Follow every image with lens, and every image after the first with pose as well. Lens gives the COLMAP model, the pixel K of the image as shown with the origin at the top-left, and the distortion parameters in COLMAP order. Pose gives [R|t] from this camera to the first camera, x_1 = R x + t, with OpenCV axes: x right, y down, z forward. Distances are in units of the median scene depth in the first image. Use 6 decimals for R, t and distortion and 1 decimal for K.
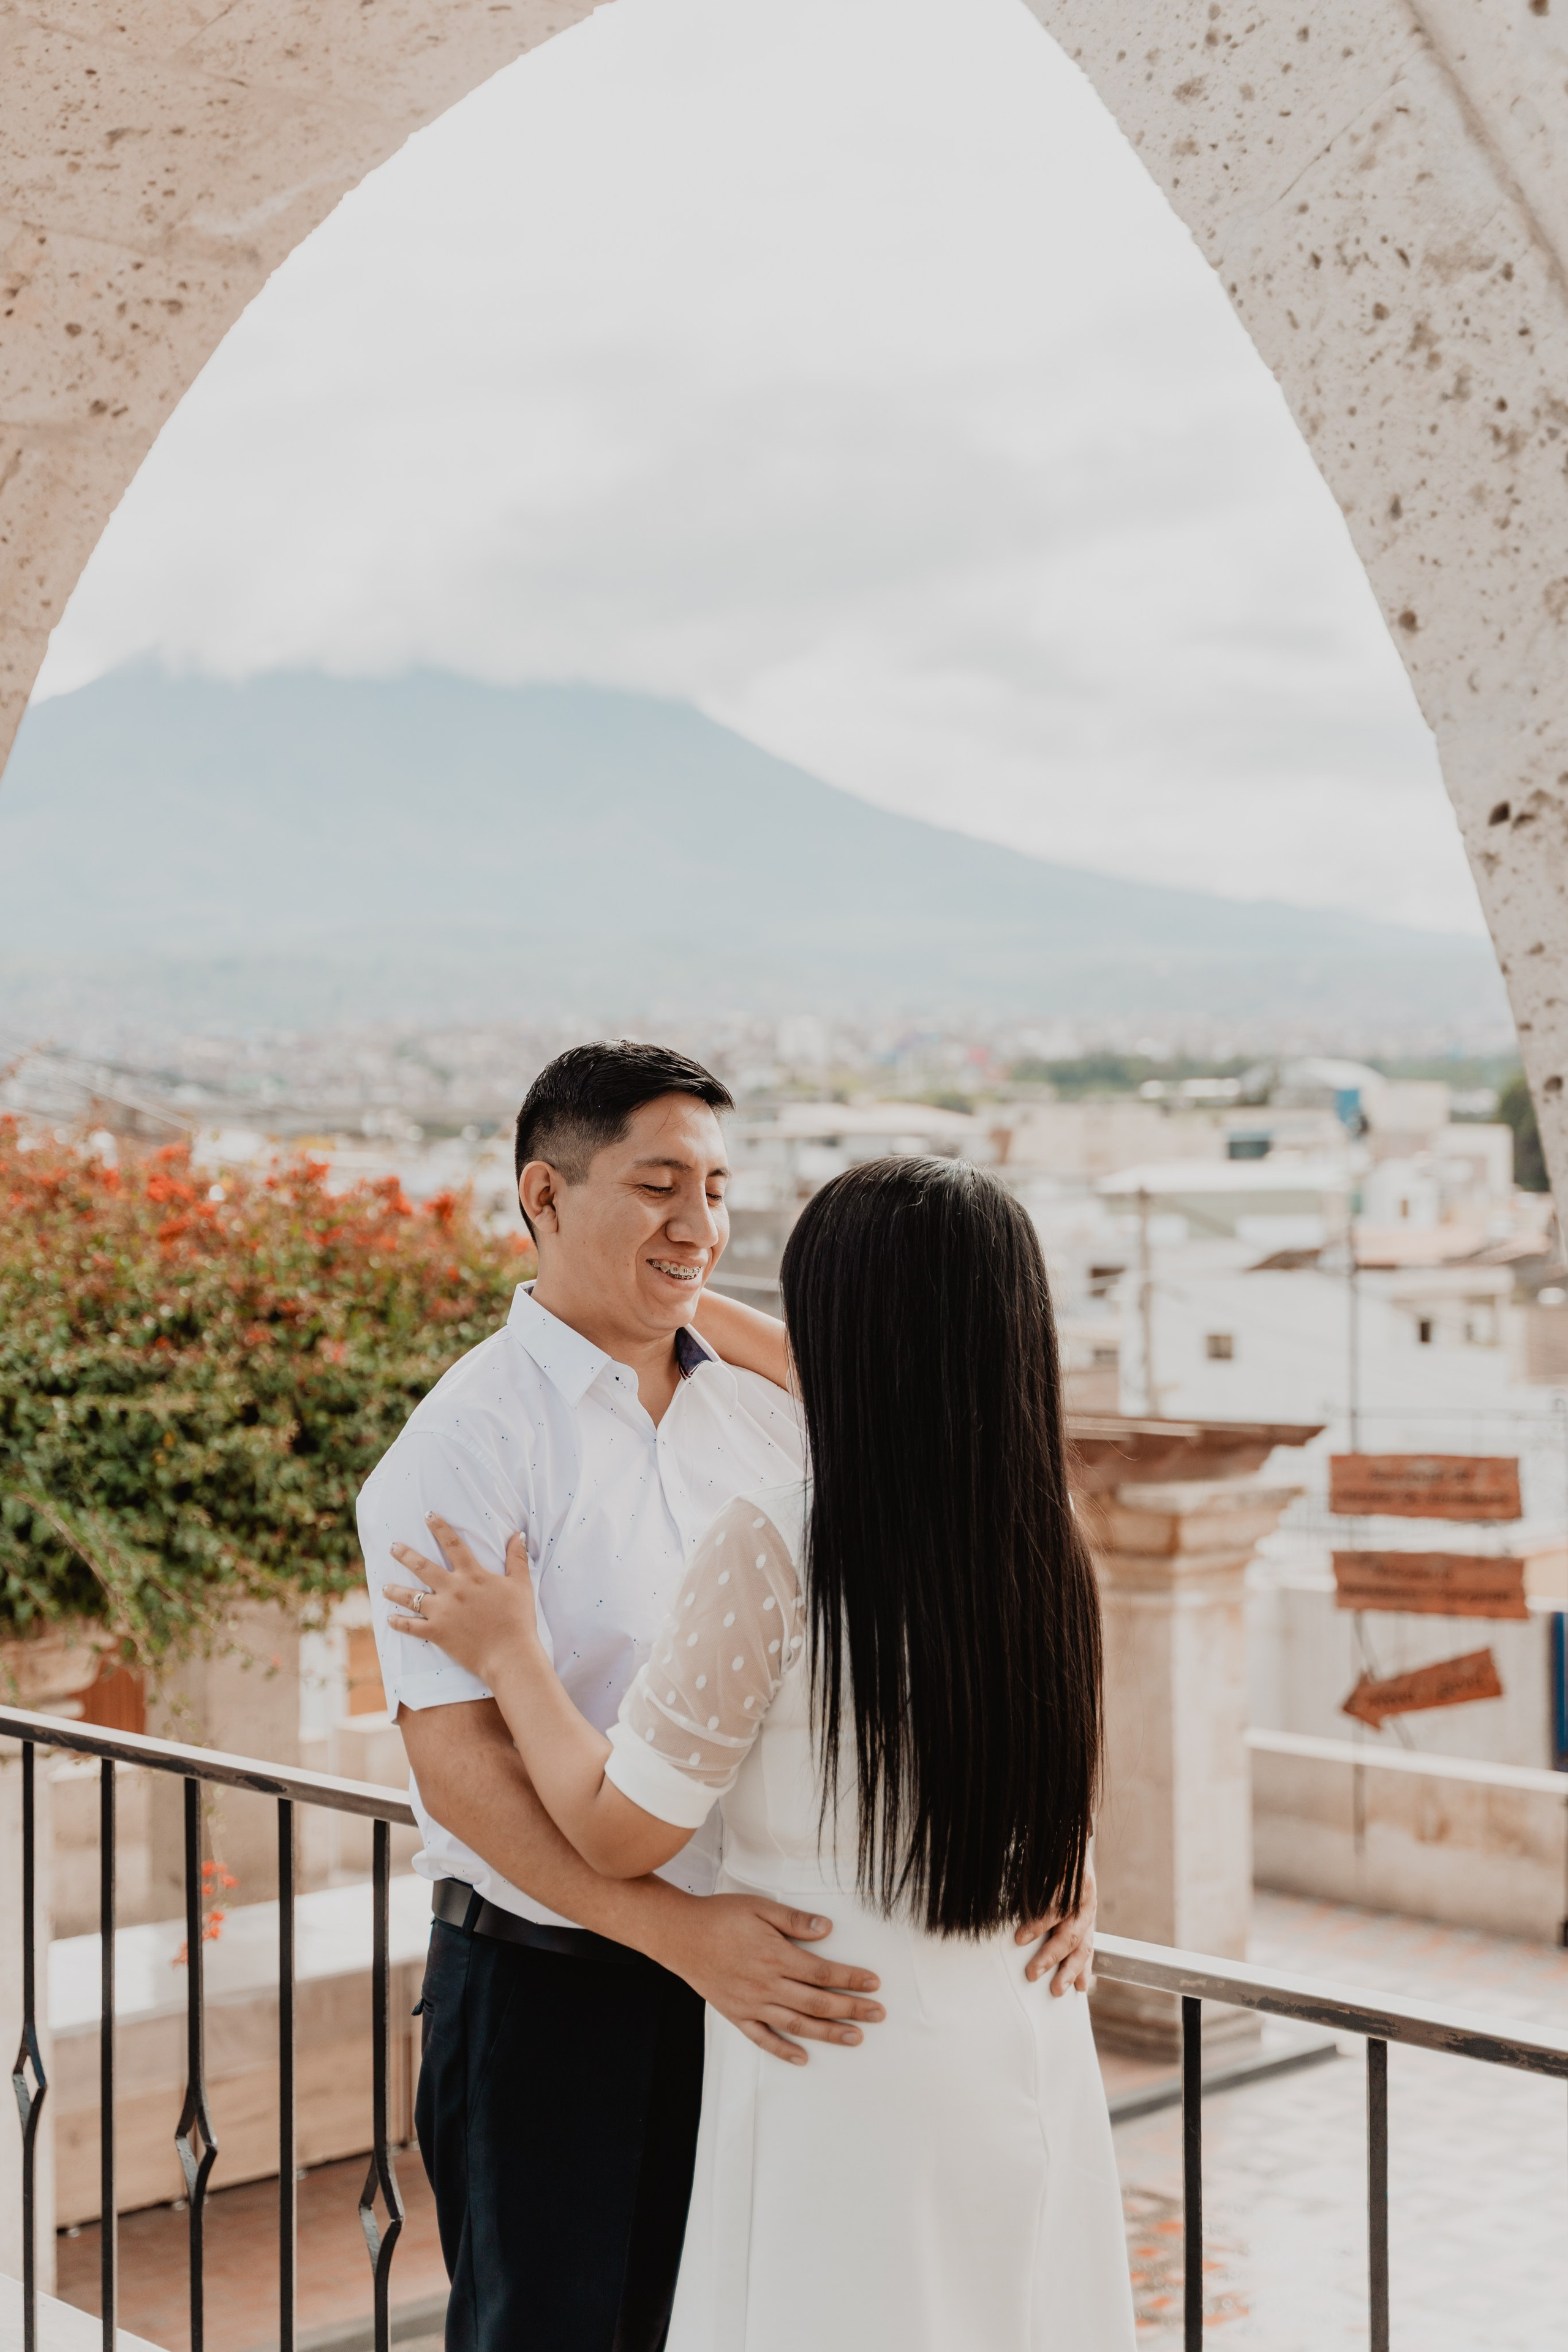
lens RADIAL K [[3159.6, 0, 839.5], [0, 3159.6, 1177.3], [0, 0, 1]] dist [-0.023257, -0.031230]
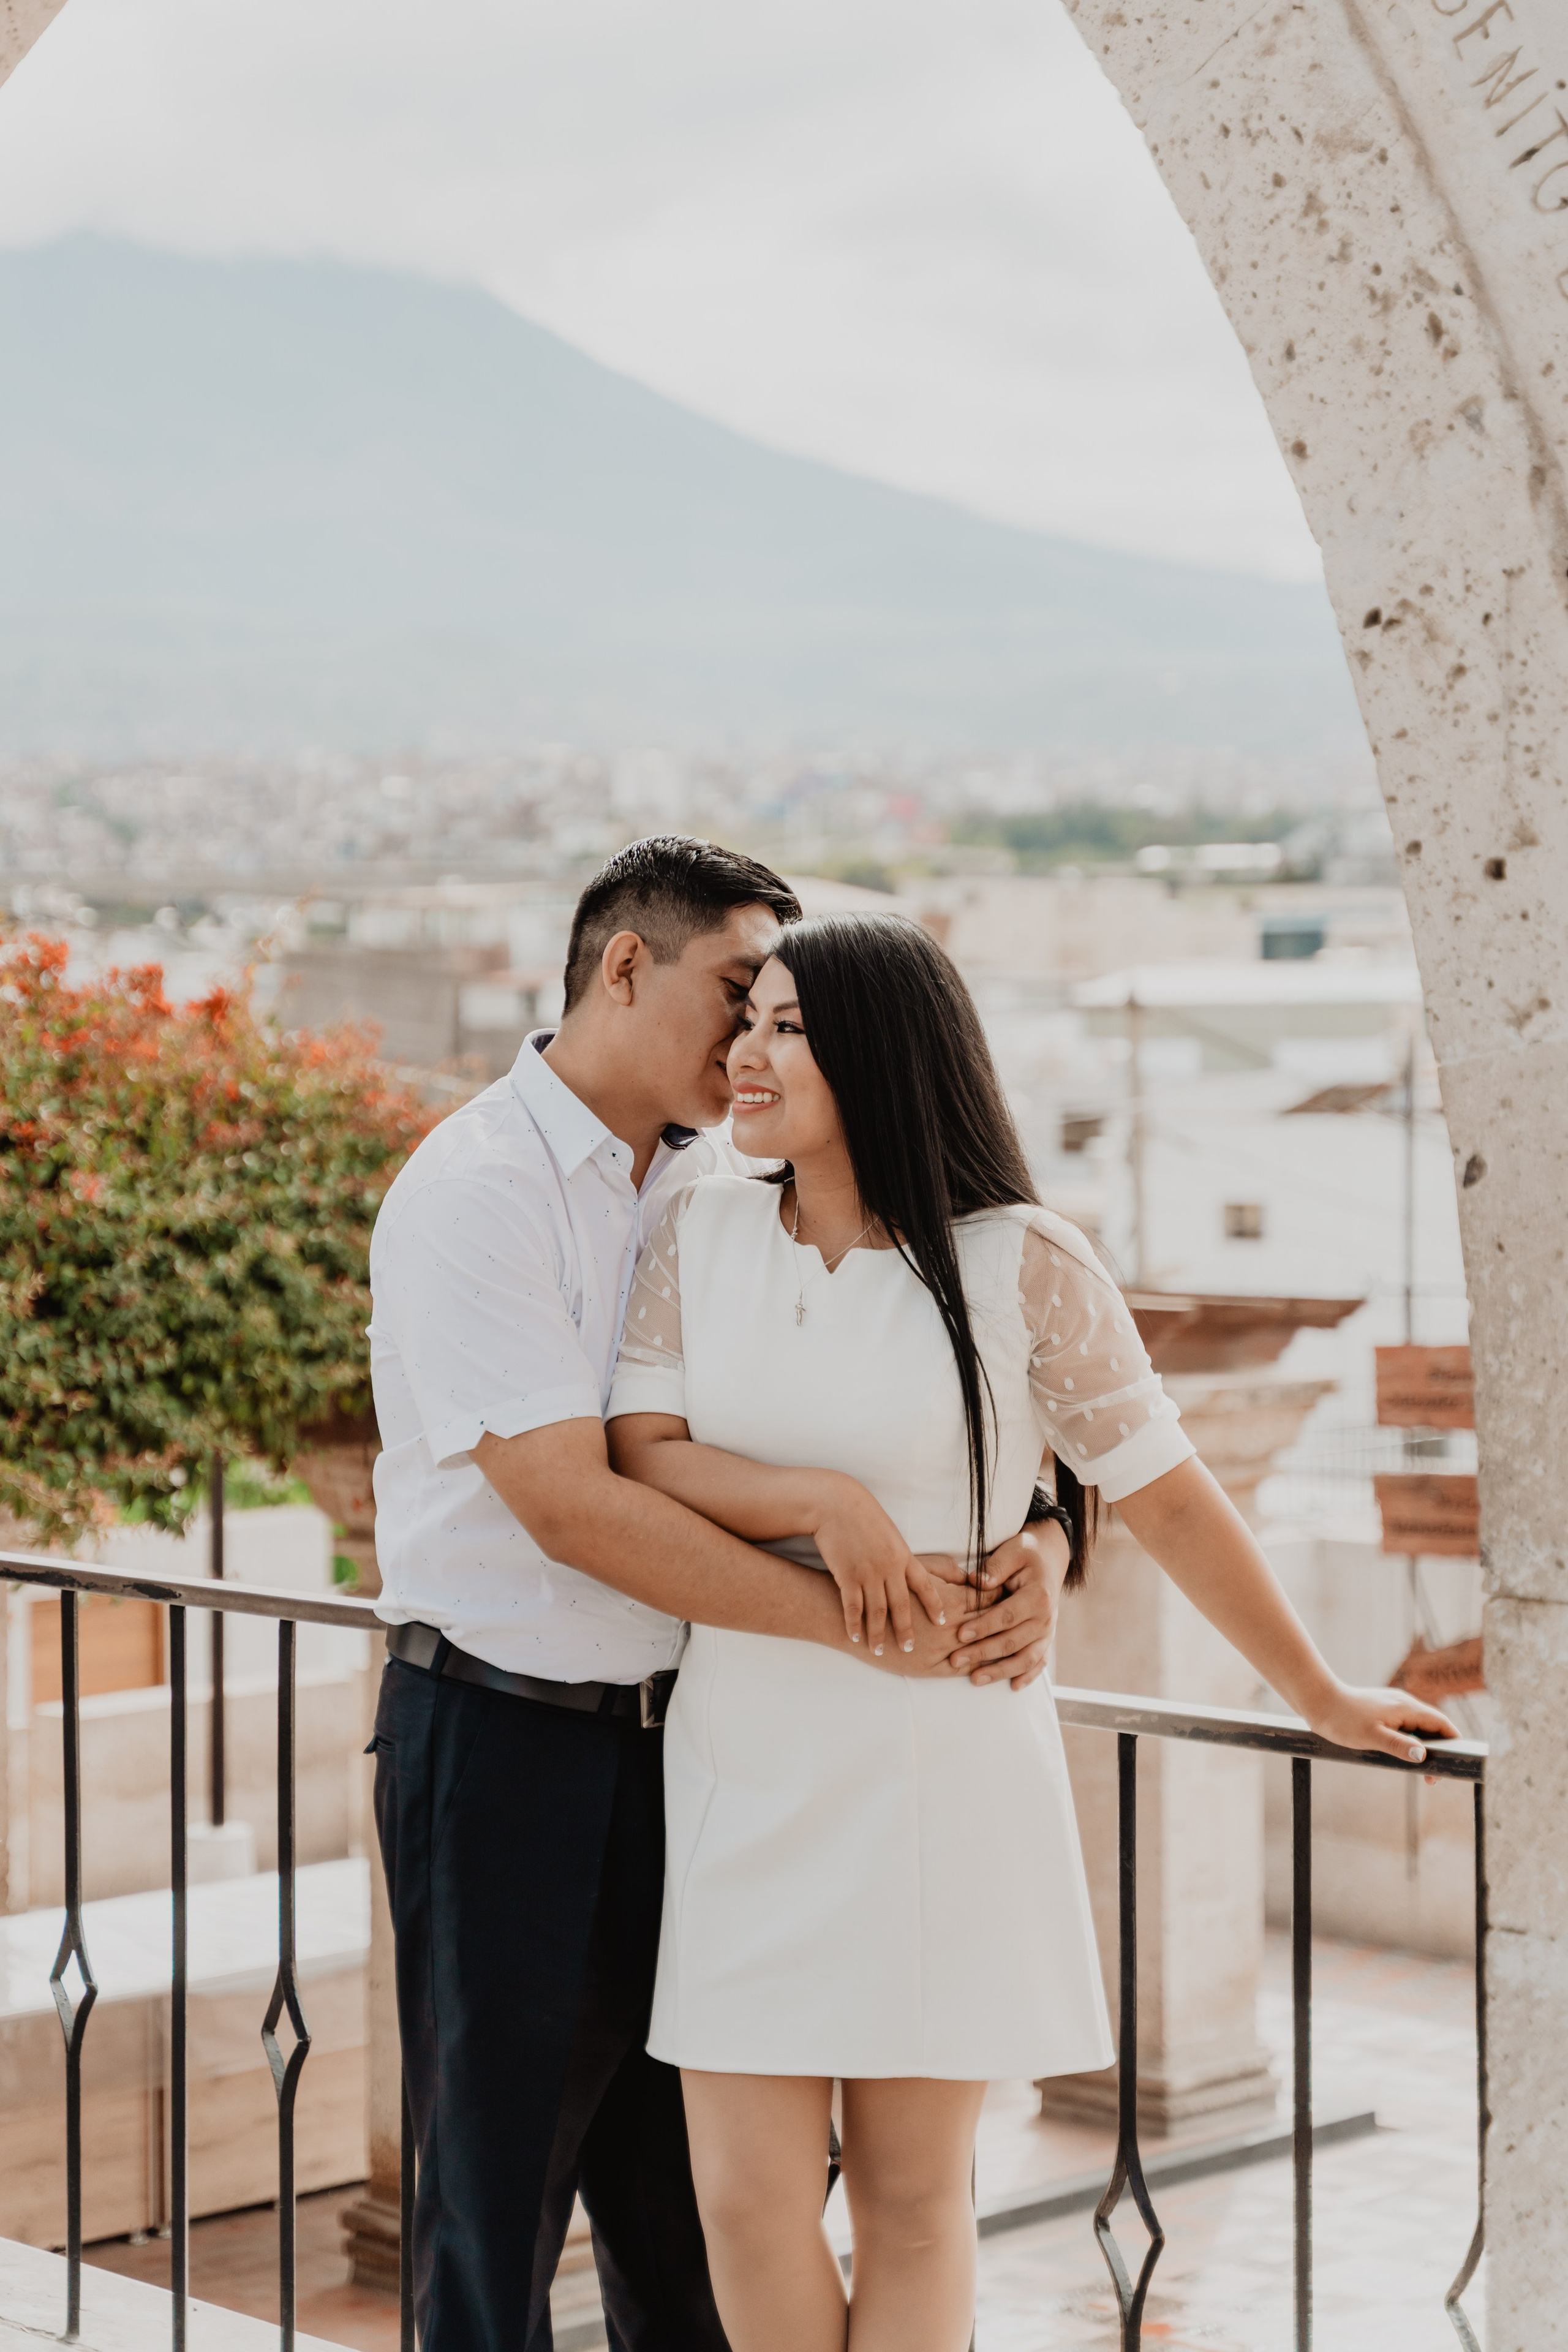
lens RADIAL K [[4615.5, 0, 782.9], [0, 4615.5, 1091.7], [0, 0, 1]] dist [0.014486, -0.062030]
pose [[0.999828, 0.003217, 0.018273, -0.008509], [-0.003640, 0.999726, 0.023124, 0.004575], [-0.018193, -0.023187, 0.999566, -0.147053]]
